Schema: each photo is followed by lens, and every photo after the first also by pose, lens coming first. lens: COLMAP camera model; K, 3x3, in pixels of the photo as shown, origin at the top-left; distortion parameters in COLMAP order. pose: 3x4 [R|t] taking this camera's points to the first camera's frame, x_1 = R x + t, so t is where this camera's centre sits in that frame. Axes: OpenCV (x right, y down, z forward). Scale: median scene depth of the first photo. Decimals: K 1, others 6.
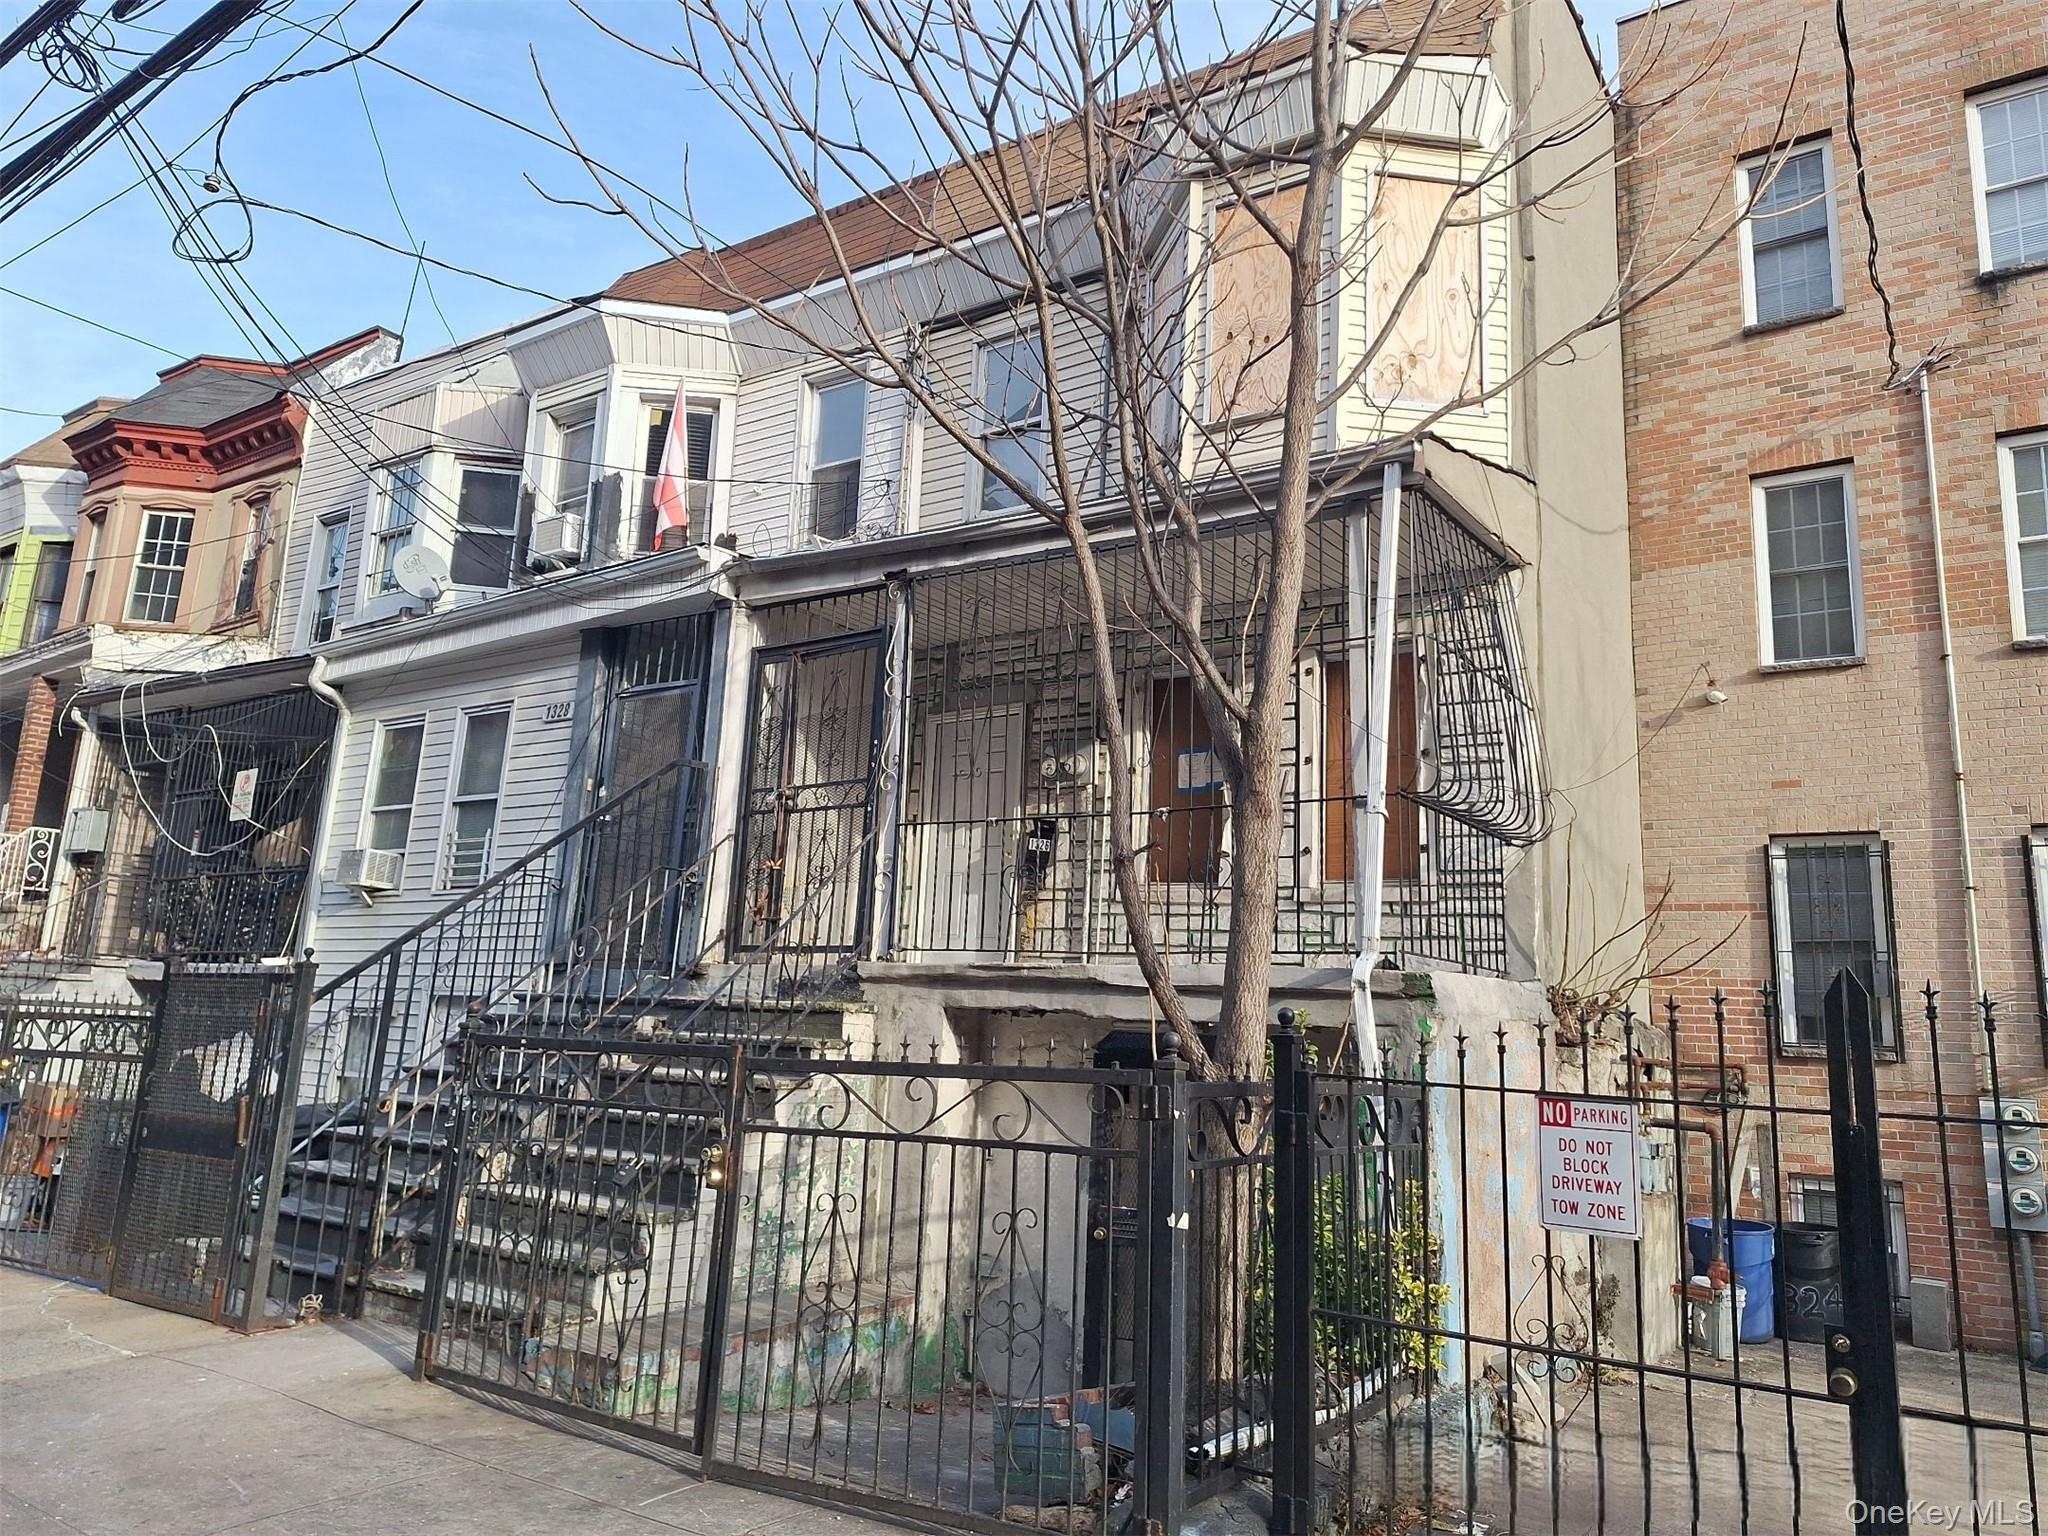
lens RADIAL K [[1344.2, 0, 1062.6], [0, 1344.2, 768.3], [0, 0, 1]] dist [0.084626, -0.079695]
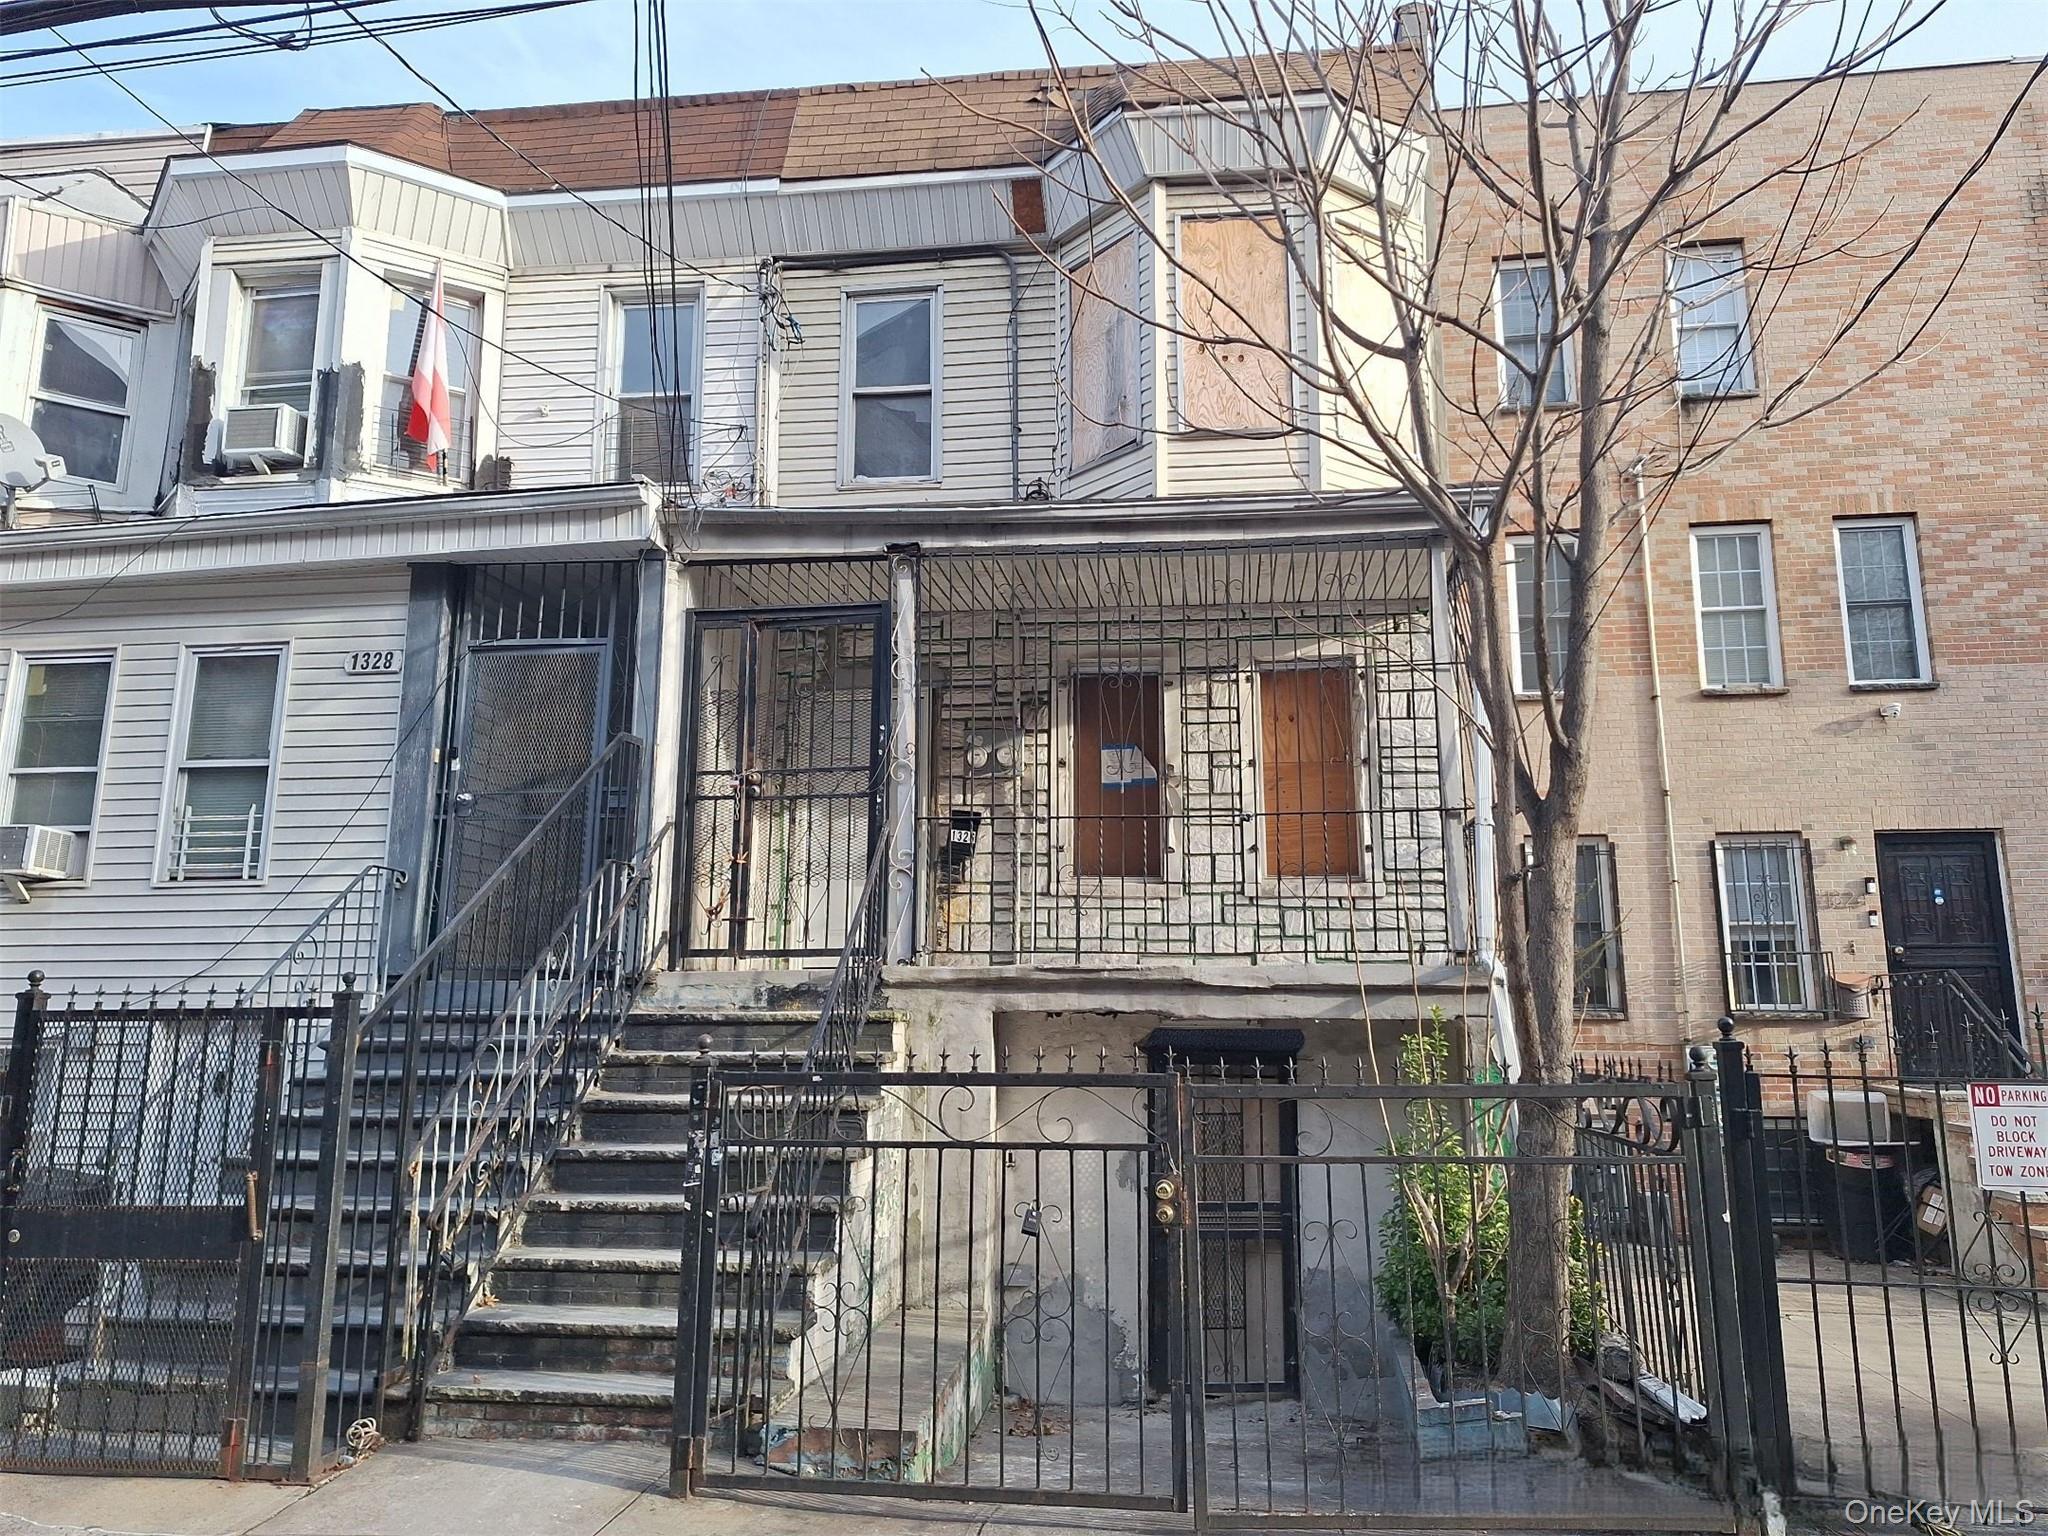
lens RADIAL K [[1344.2, 0, 1062.6], [0, 1344.2, 768.3], [0, 0, 1]] dist [0.084626, -0.079695]
pose [[0.902849, 0.034791, 0.428548, -0.381761], [-0.044878, 0.998902, 0.013455, -0.008542], [-0.427610, -0.031380, 0.903419, 0.101687]]
